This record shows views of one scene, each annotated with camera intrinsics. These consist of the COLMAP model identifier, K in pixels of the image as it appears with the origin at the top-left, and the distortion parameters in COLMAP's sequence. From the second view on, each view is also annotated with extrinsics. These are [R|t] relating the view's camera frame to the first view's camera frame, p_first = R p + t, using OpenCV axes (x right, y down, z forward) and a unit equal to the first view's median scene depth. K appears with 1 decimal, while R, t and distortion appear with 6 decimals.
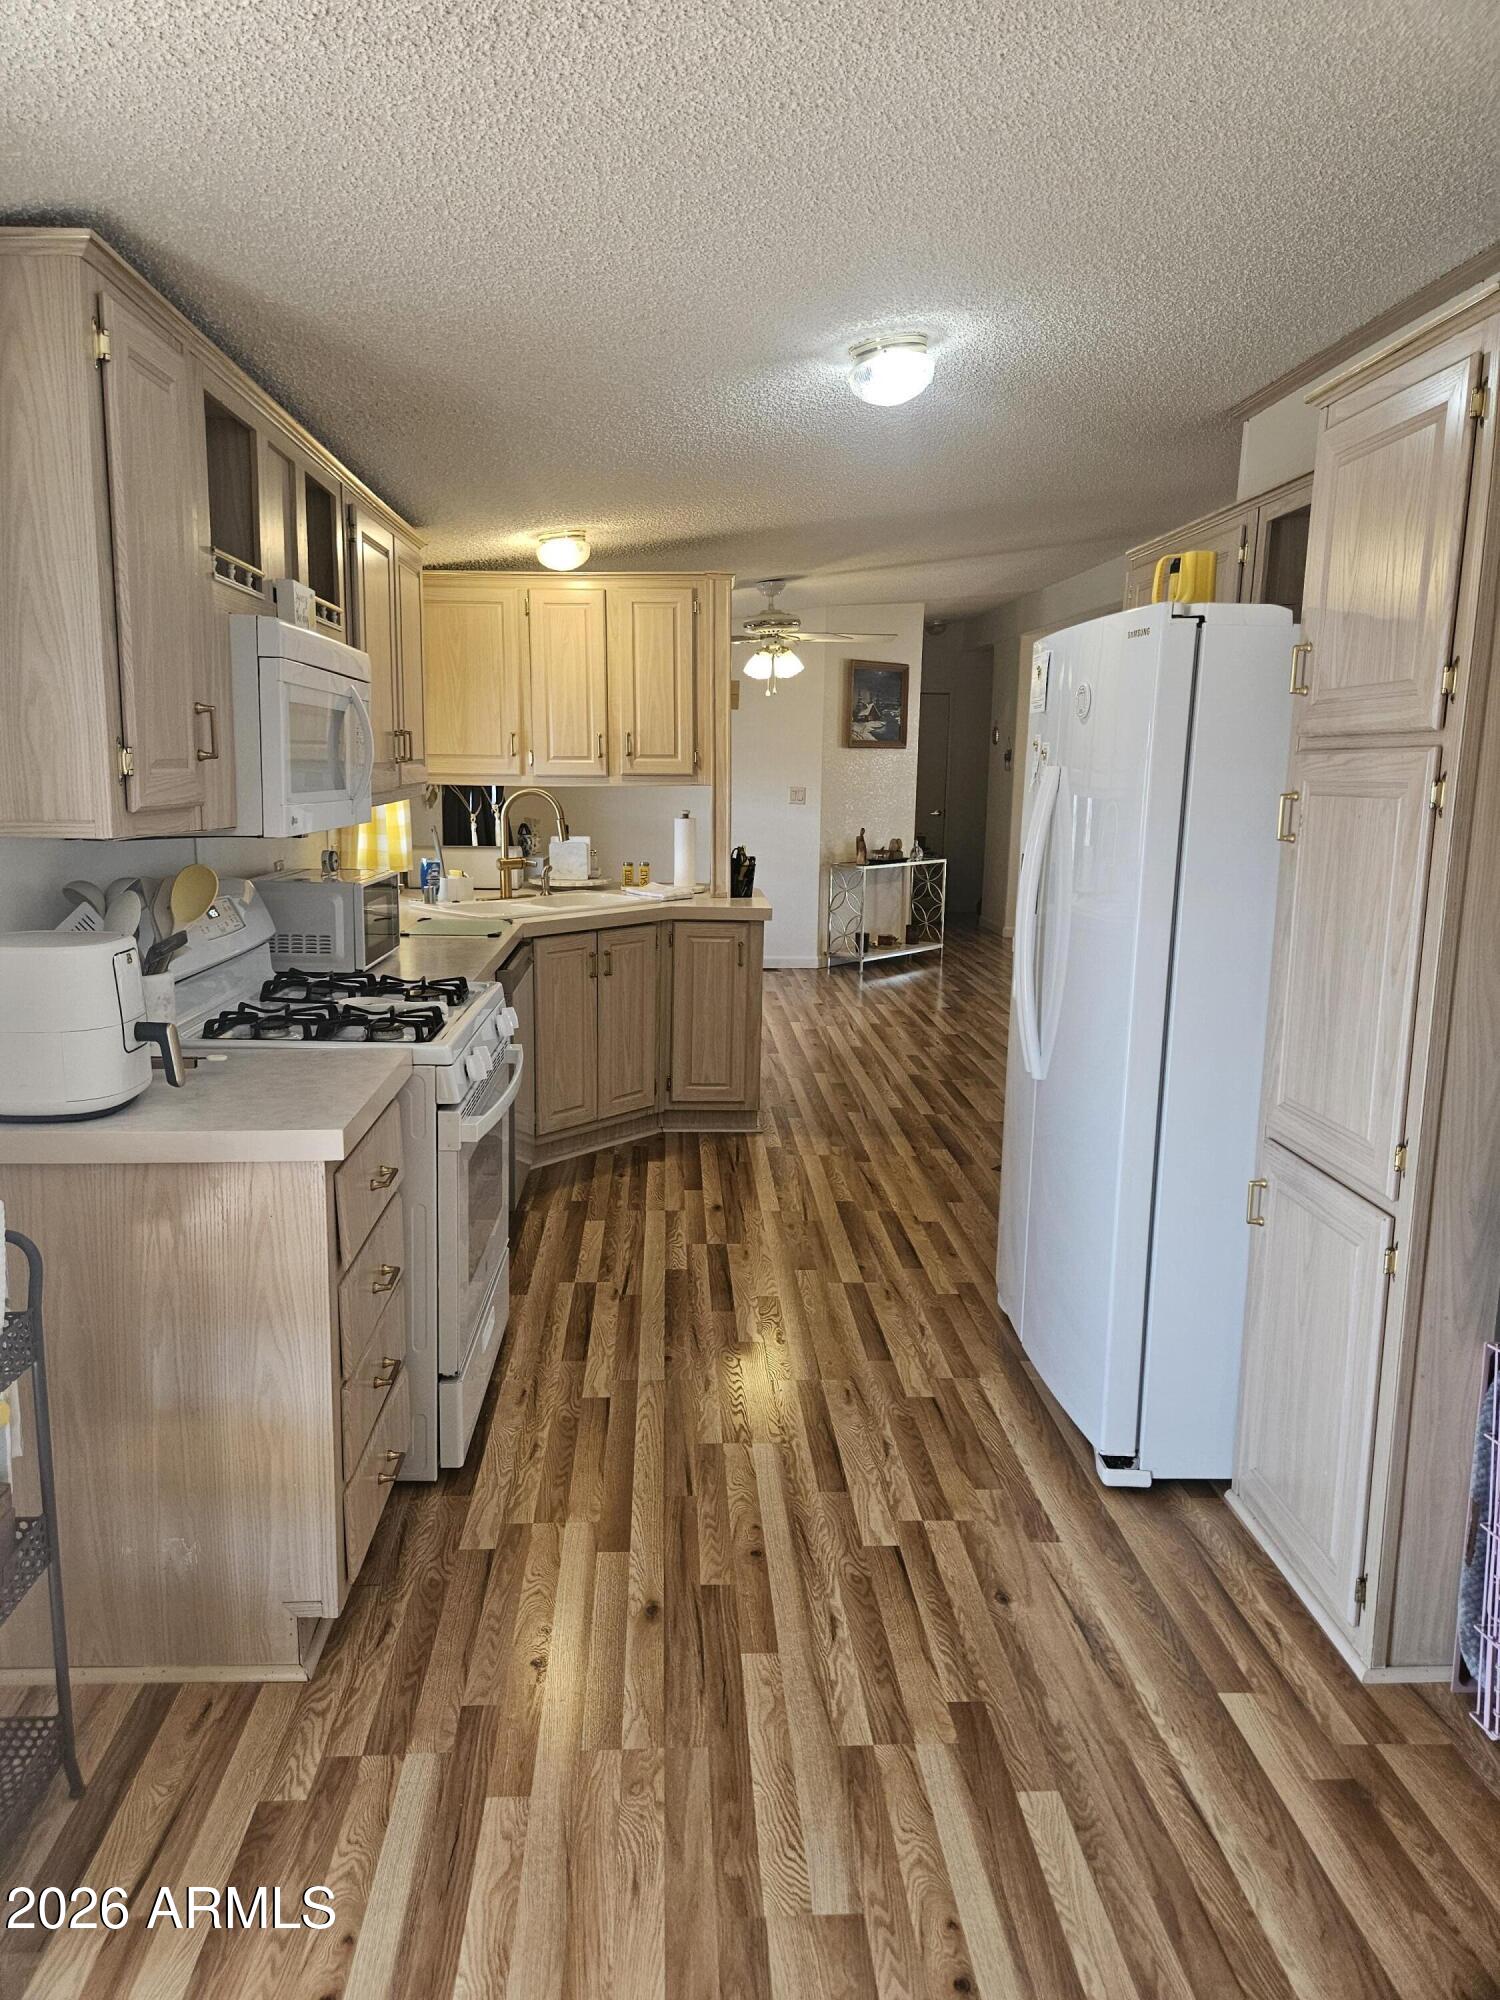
lens RADIAL K [[1332.7, 0, 745.2], [0, 1332.7, 977.9], [0, 0, 1]] dist [0.079126, -0.063953]
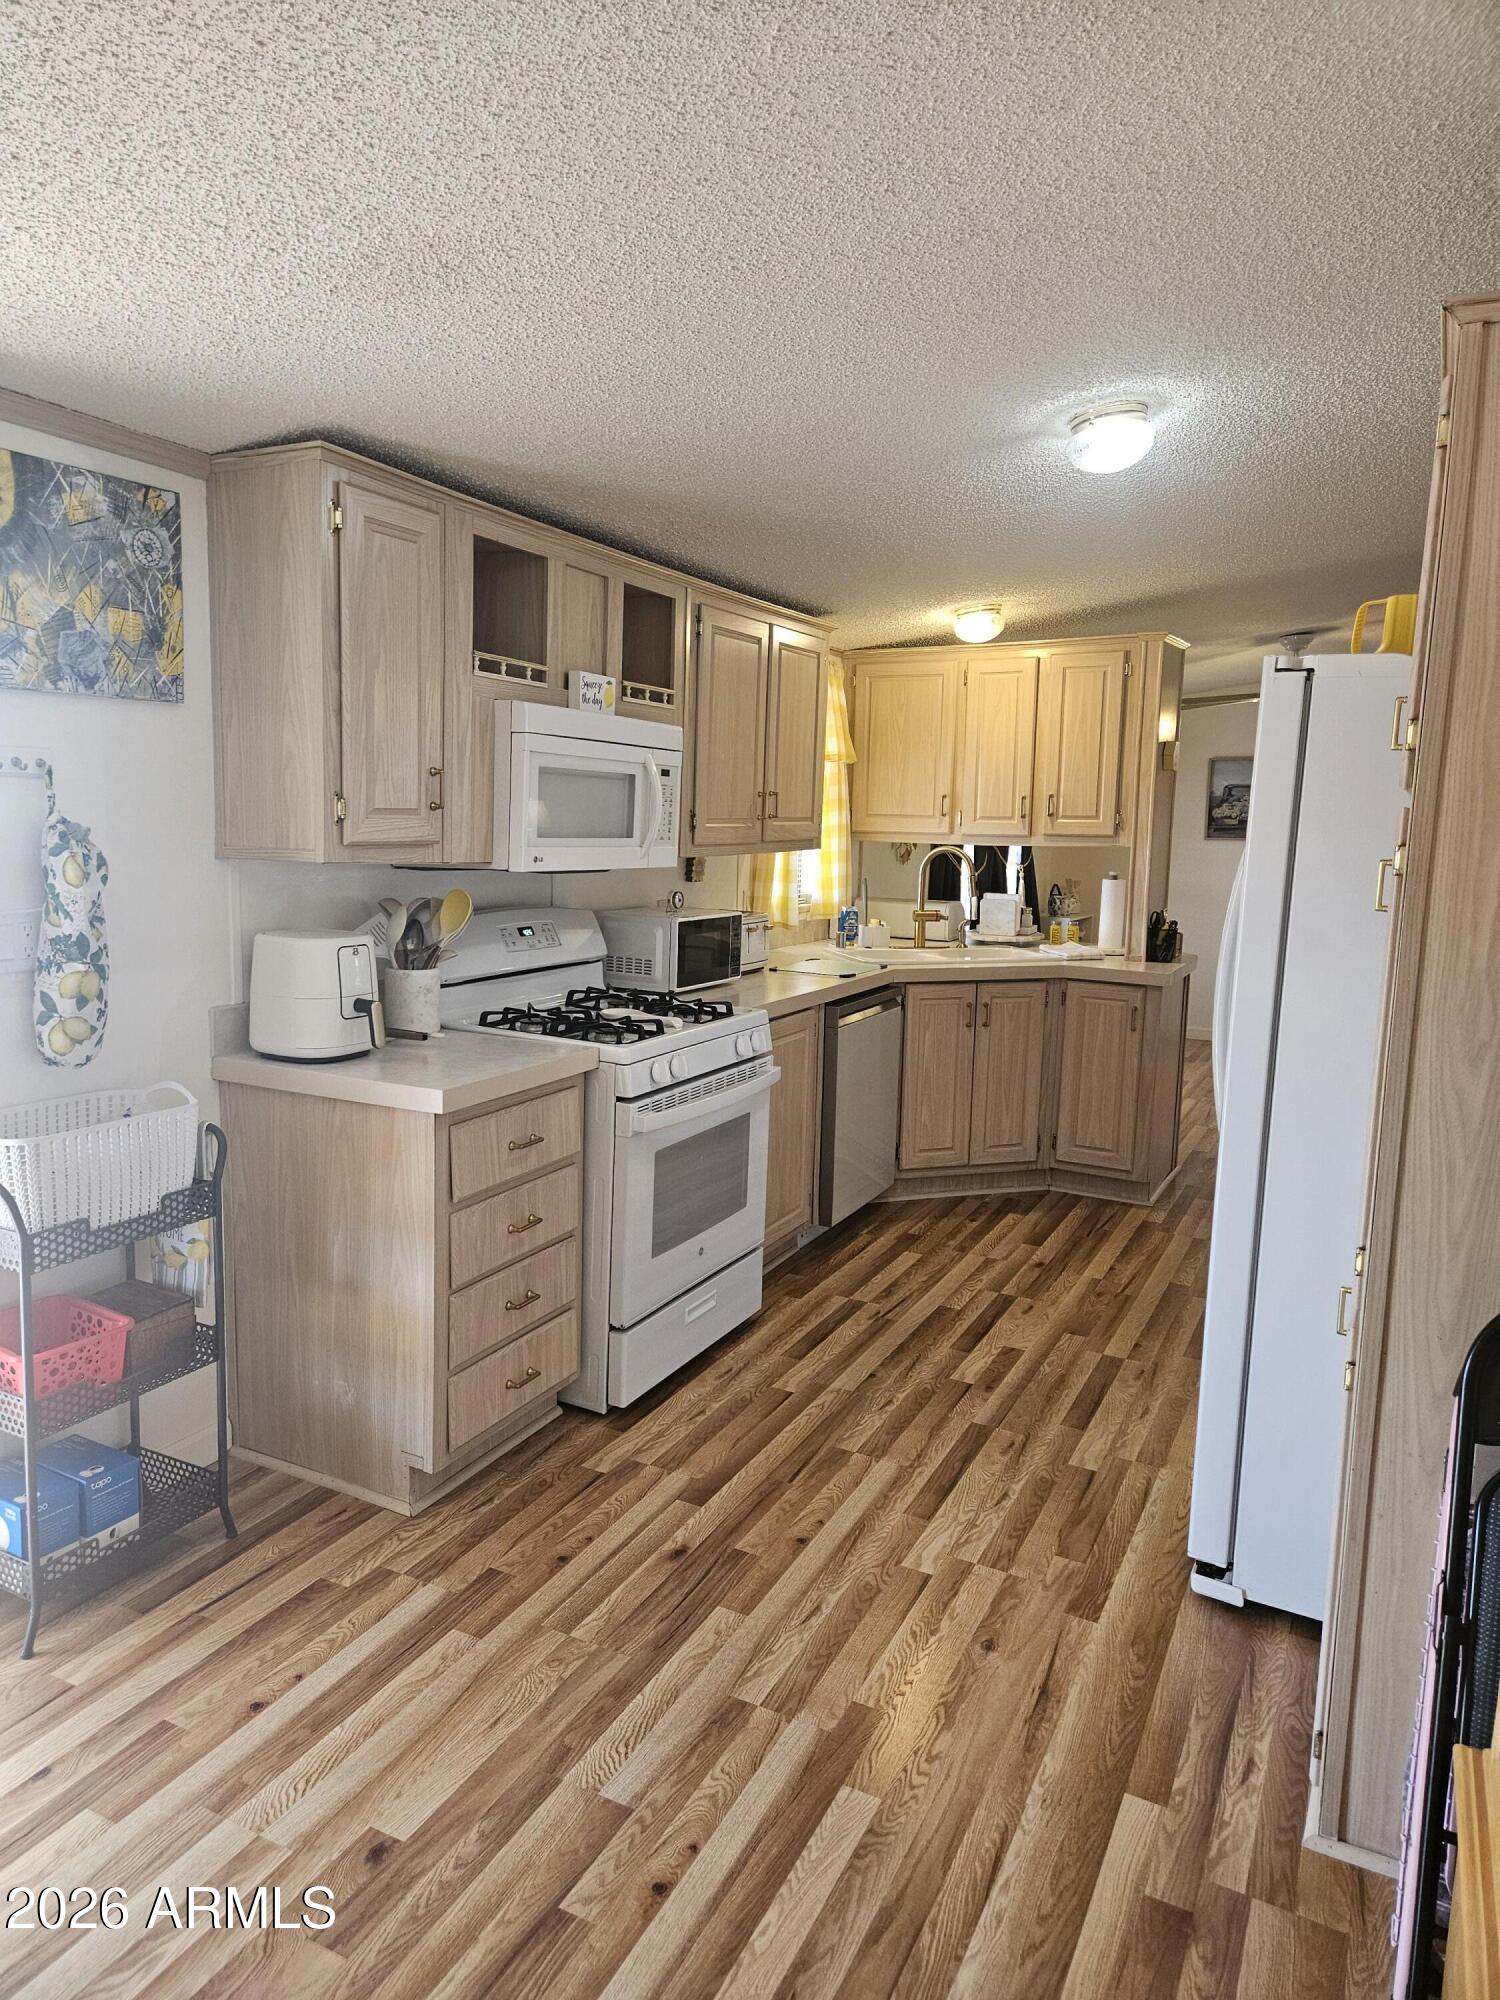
lens RADIAL K [[1335.7, 0, 743.4], [0, 1335.7, 987.4], [0, 0, 1]] dist [0.073696, -0.059776]
pose [[0.865725, 0.076274, -0.494673, 0.446362], [-0.096505, 0.995213, -0.015440, 0.003944], [0.491128, 0.061105, 0.868942, 0.004406]]
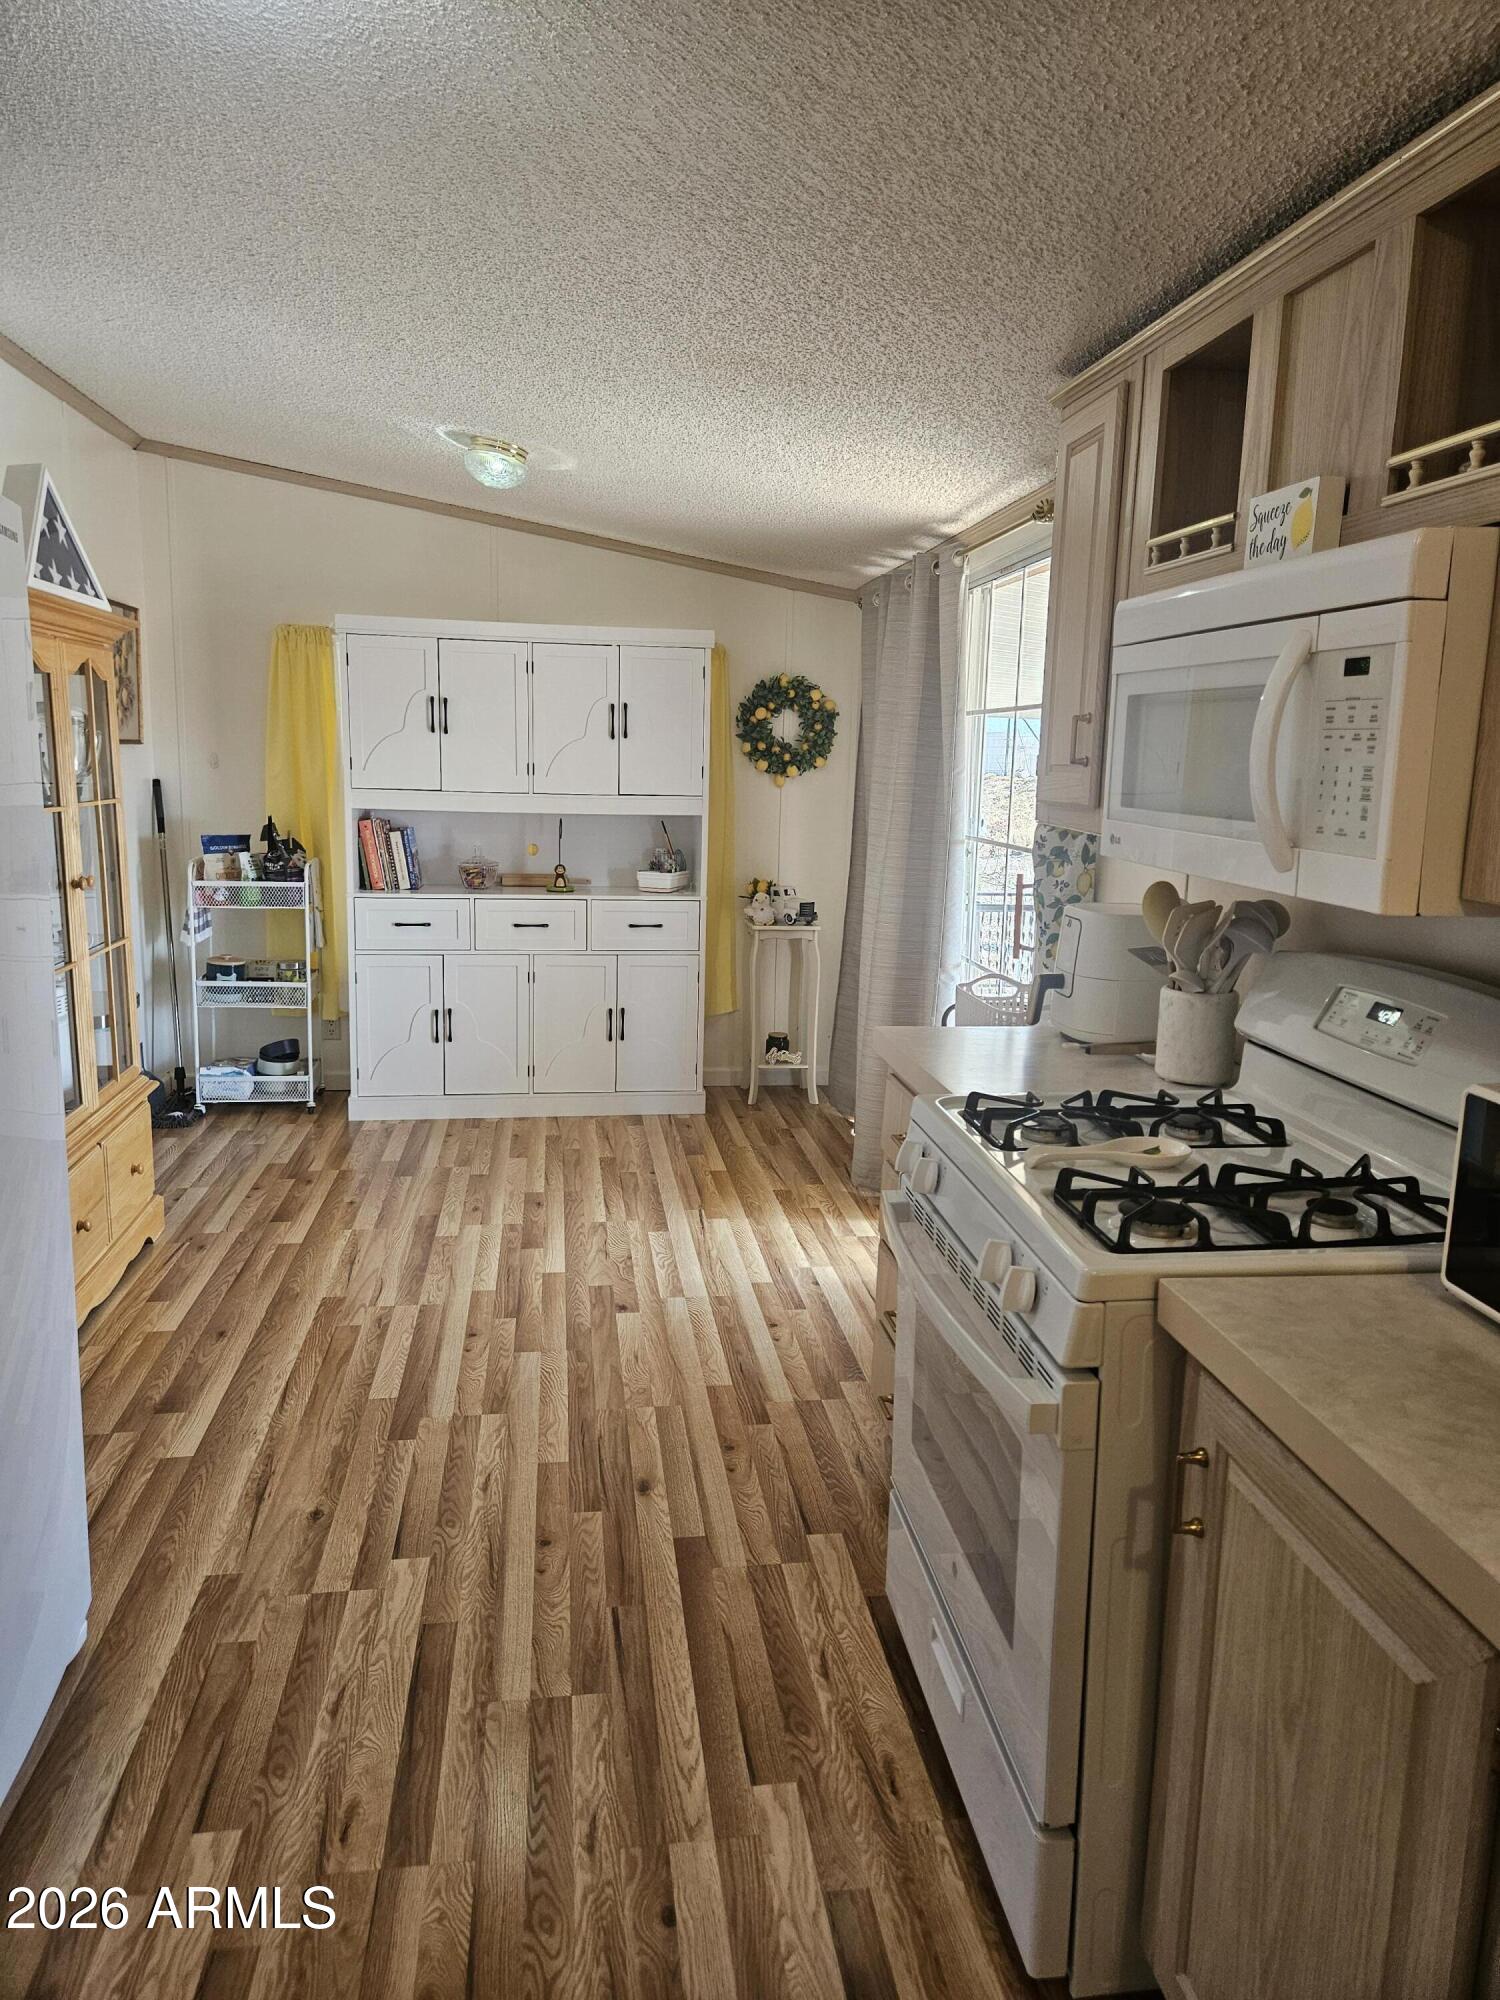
lens RADIAL K [[1332.7, 0, 745.2], [0, 1332.7, 977.9], [0, 0, 1]] dist [0.079126, -0.063953]
pose [[-0.996010, -0.031383, -0.083537, -0.039988], [-0.056743, 0.945228, 0.321442, -0.276045], [0.068874, 0.324900, -0.943237, 1.712101]]
